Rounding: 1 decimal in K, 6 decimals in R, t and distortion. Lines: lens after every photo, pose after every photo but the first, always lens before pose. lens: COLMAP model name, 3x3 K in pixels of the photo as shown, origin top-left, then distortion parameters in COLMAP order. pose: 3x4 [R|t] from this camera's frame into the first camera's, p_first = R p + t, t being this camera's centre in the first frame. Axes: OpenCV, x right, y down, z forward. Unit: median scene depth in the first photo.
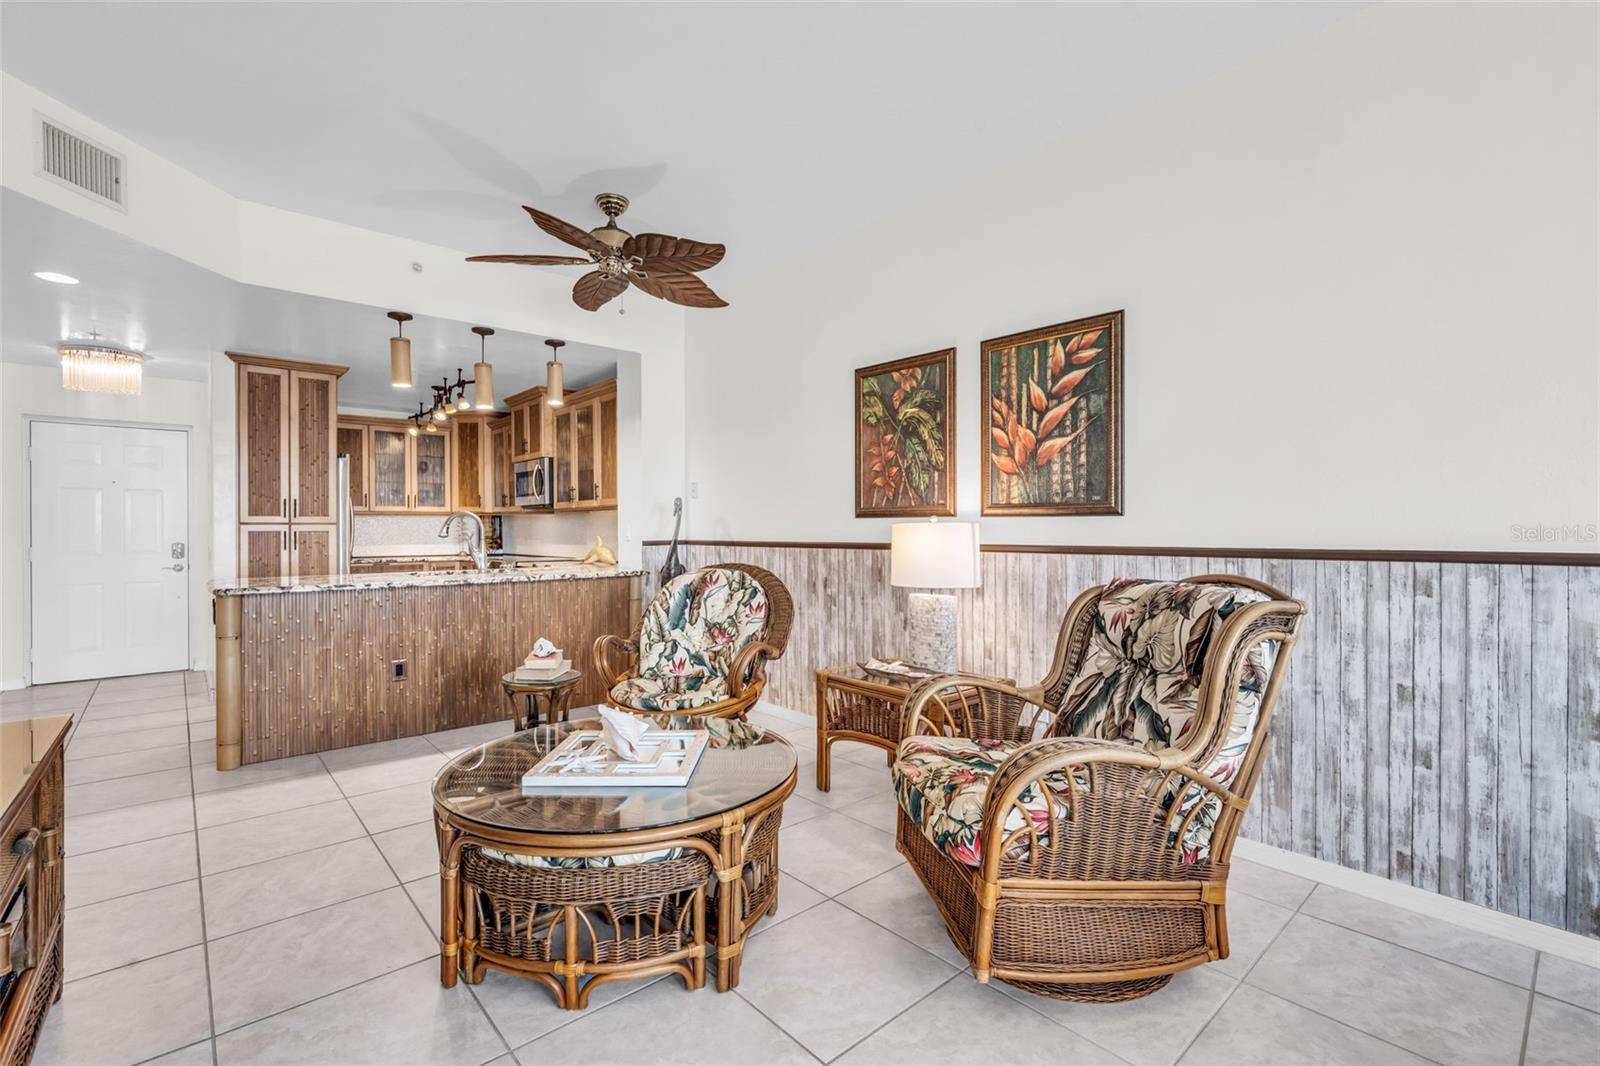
lens RADIAL K [[716.5, 0, 784.1], [0, 716.5, 526.5], [0, 0, 1]] dist [-0.005766, 0.000568]
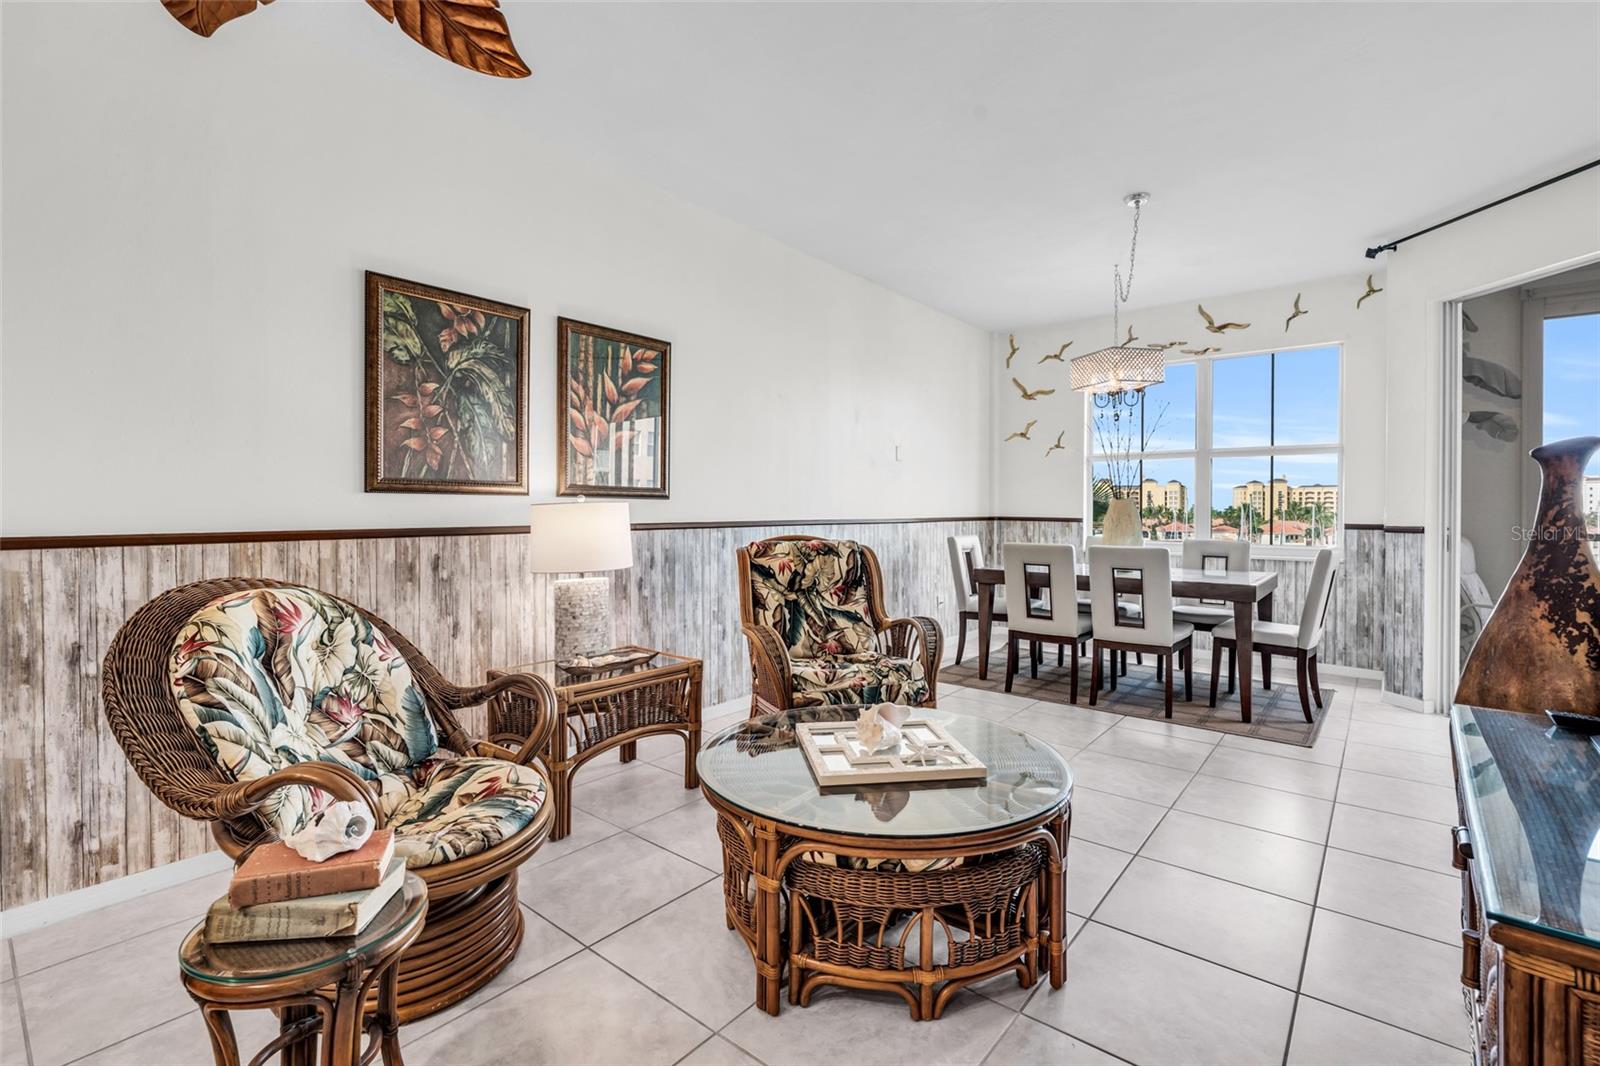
lens RADIAL K [[716.5, 0, 812.1], [0, 716.5, 519.0], [0, 0, 1]] dist [-0.005766, 0.000568]
pose [[-0.174091, -0.011560, 0.984662, -0.630465], [-0.005792, 0.999926, 0.010715, 0.003388], [-0.984712, -0.003838, -0.174145, 0.705259]]
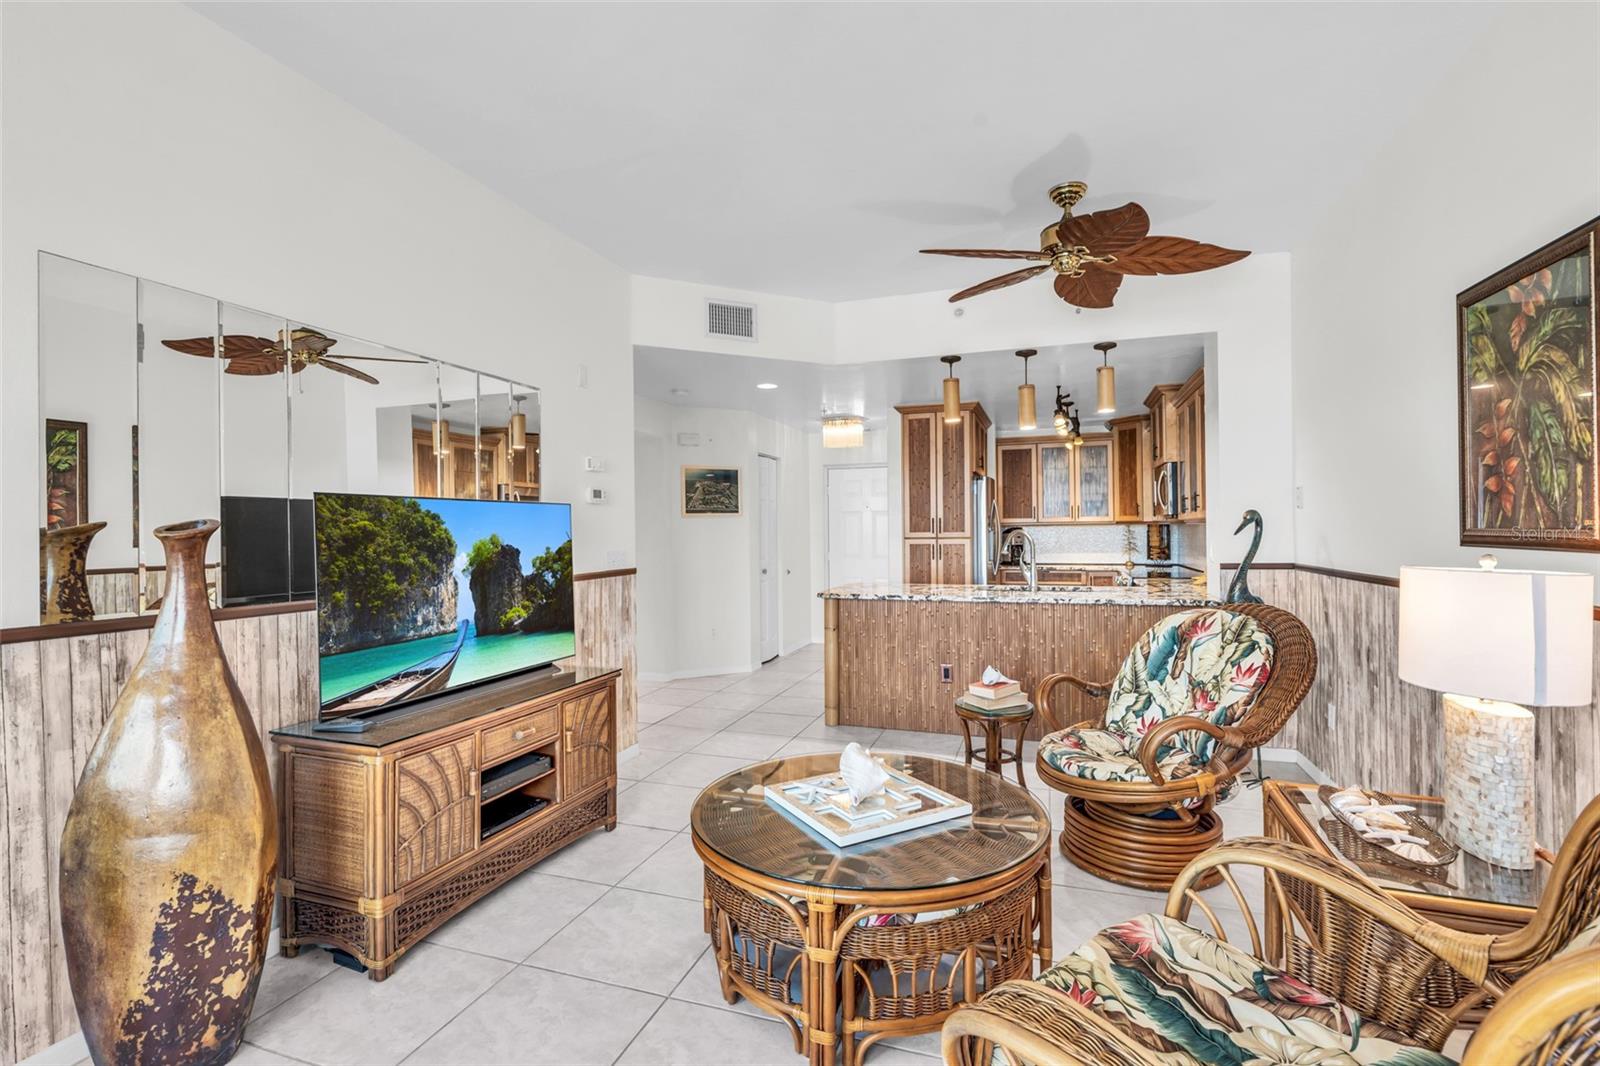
lens RADIAL K [[716.5, 0, 809.2], [0, 716.5, 529.1], [0, 0, 1]] dist [-0.005766, 0.000568]
pose [[0.508930, -0.002739, -0.860804, 0.332465], [0.010813, 0.999936, 0.003211, -0.033698], [0.860740, -0.010942, 0.508927, 0.239802]]
